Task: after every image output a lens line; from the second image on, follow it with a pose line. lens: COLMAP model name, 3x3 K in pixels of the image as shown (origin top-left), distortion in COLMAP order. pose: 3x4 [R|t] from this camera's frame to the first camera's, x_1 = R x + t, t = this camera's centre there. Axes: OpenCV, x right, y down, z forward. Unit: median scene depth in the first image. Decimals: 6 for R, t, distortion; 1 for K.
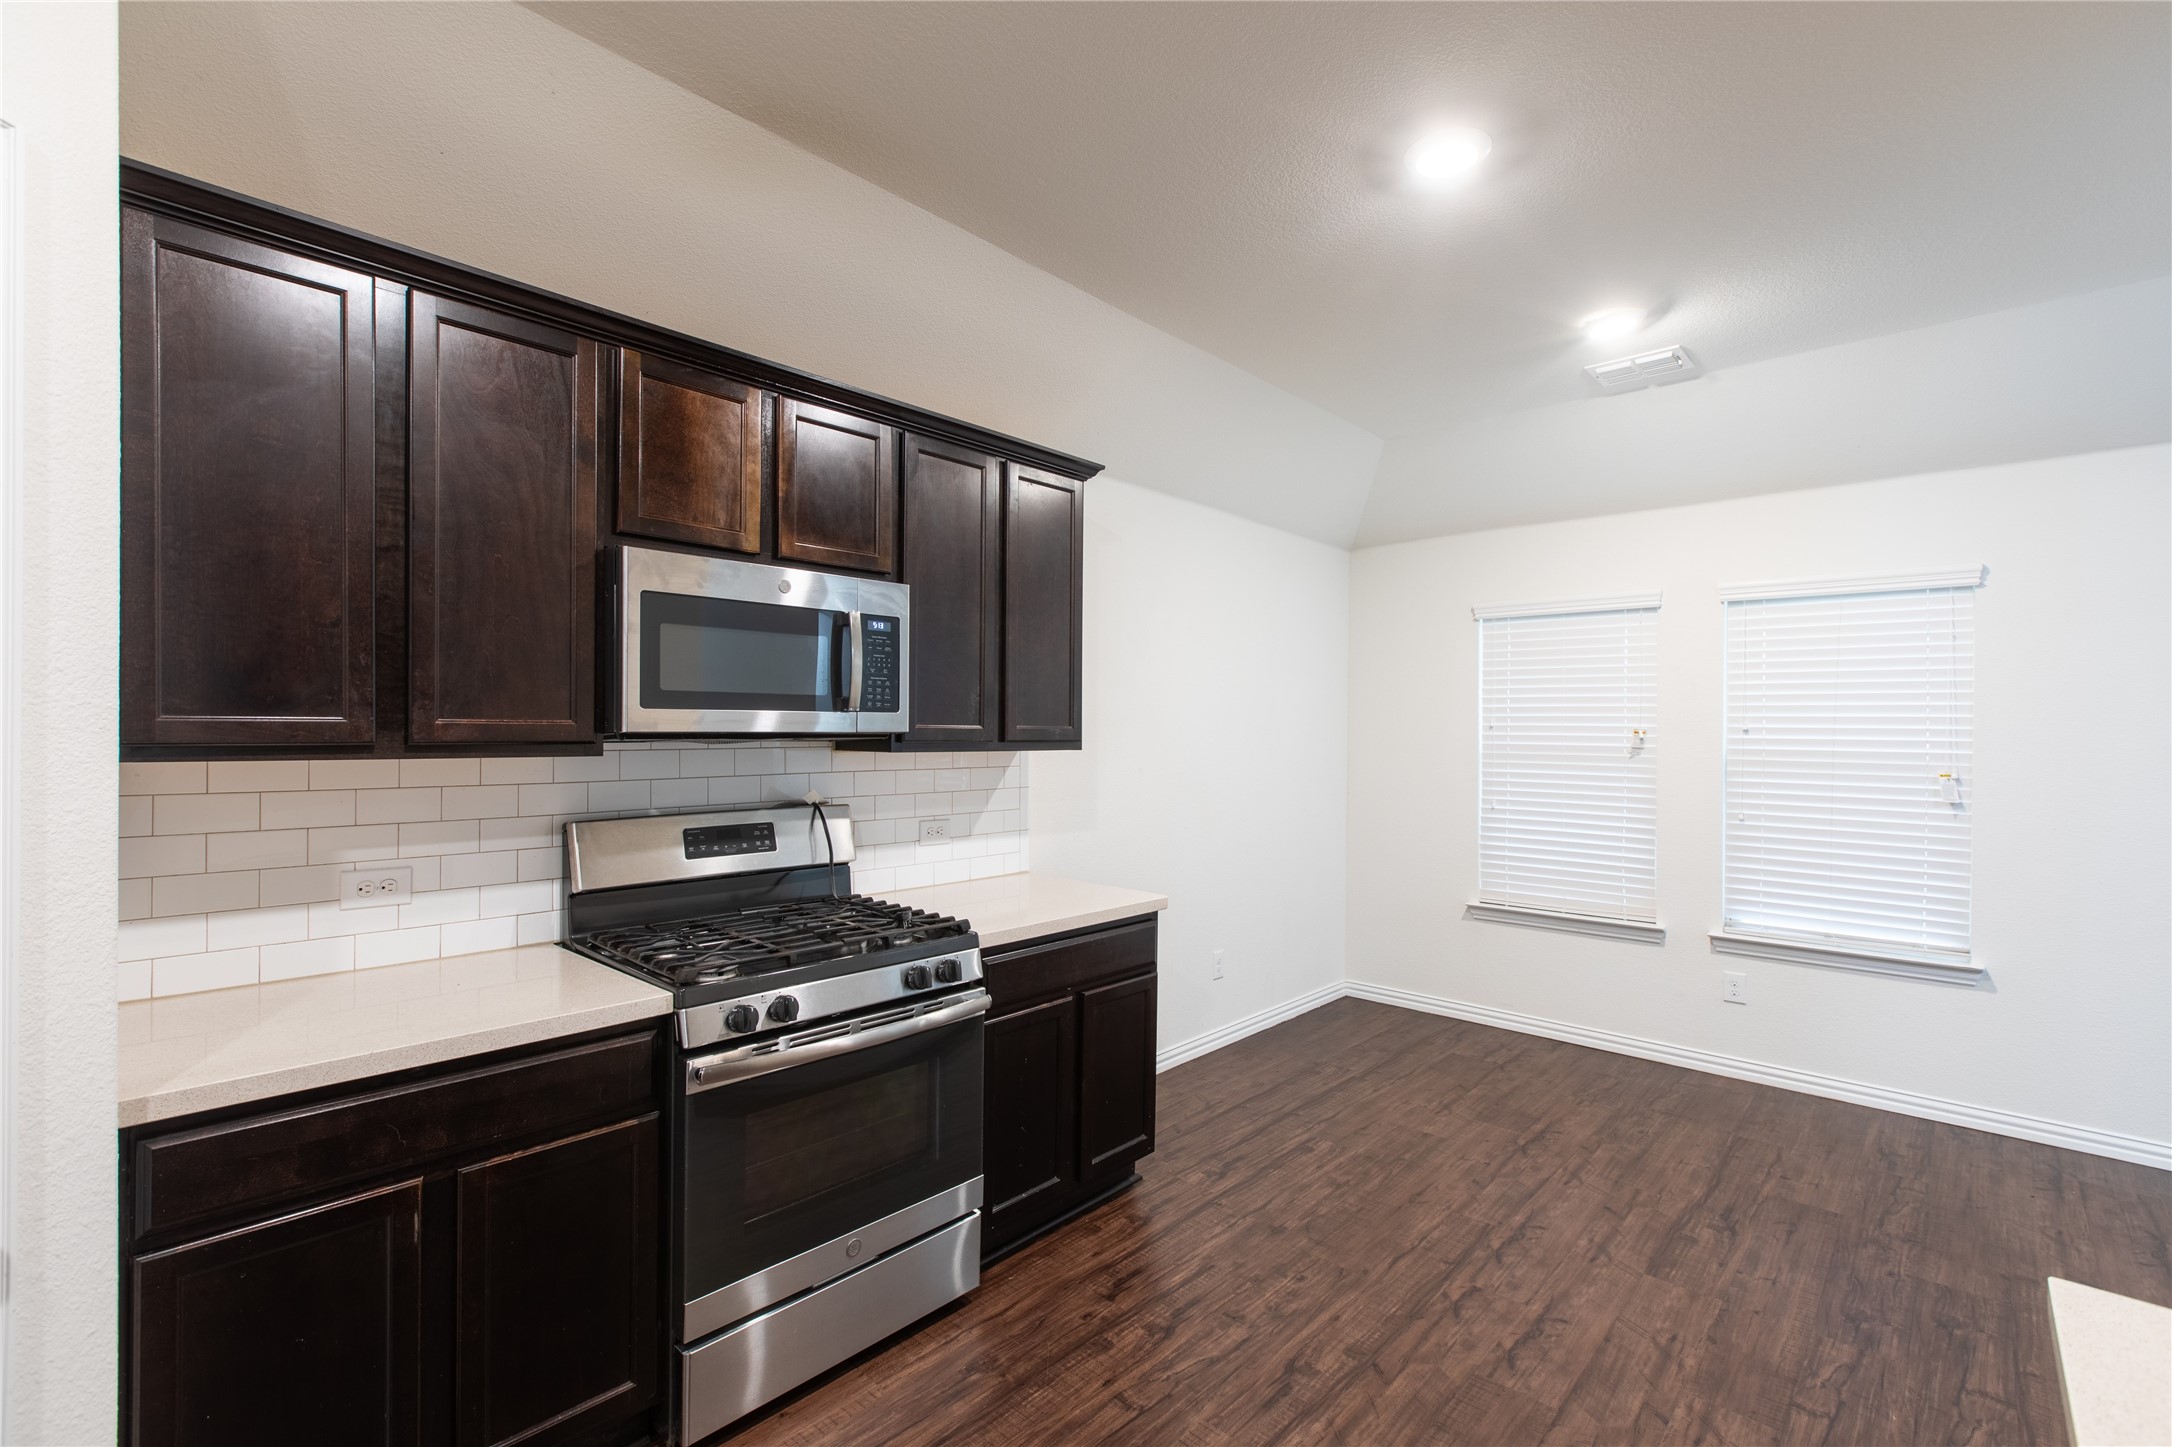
lens RADIAL K [[958.8, 0, 1086.4], [0, 958.8, 730.1], [0, 0, 1]] dist [0.000705, -0.000245]
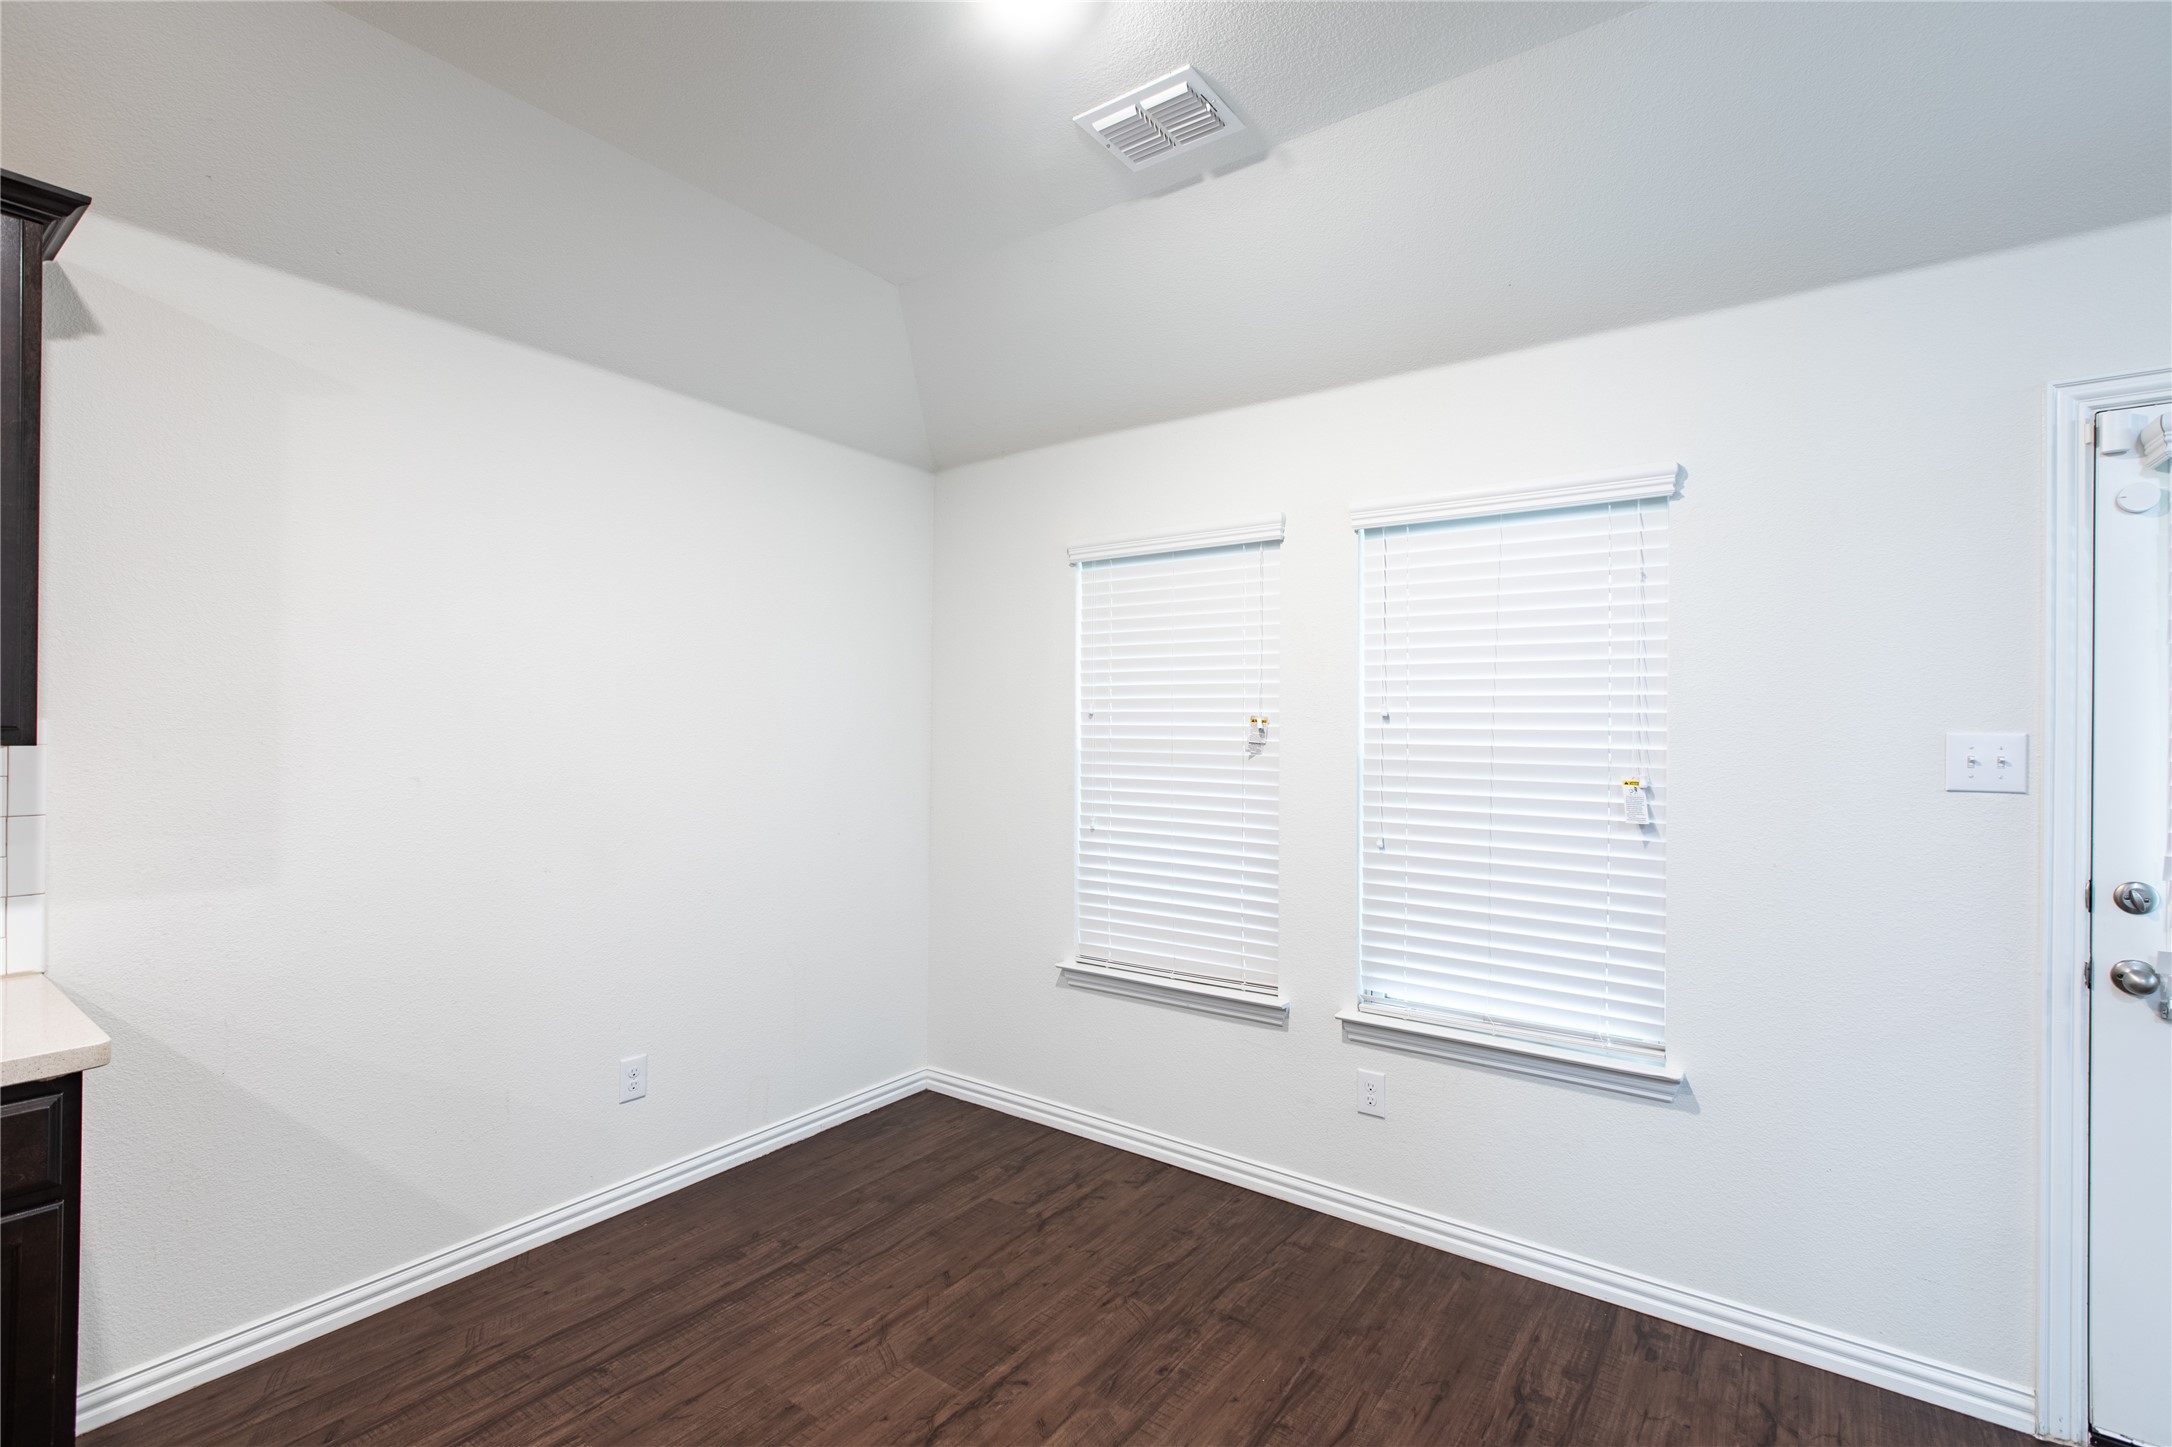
lens RADIAL K [[979.2, 0, 1086.0], [0, 979.2, 723.5], [0, 0, 1]] dist [0.001397, 0.000268]
pose [[0.993257, 0.001069, 0.115925, 0.537774], [-0.000309, 0.999978, -0.006571, 0.013111], [-0.115930, 0.006490, 0.993236, 0.450544]]
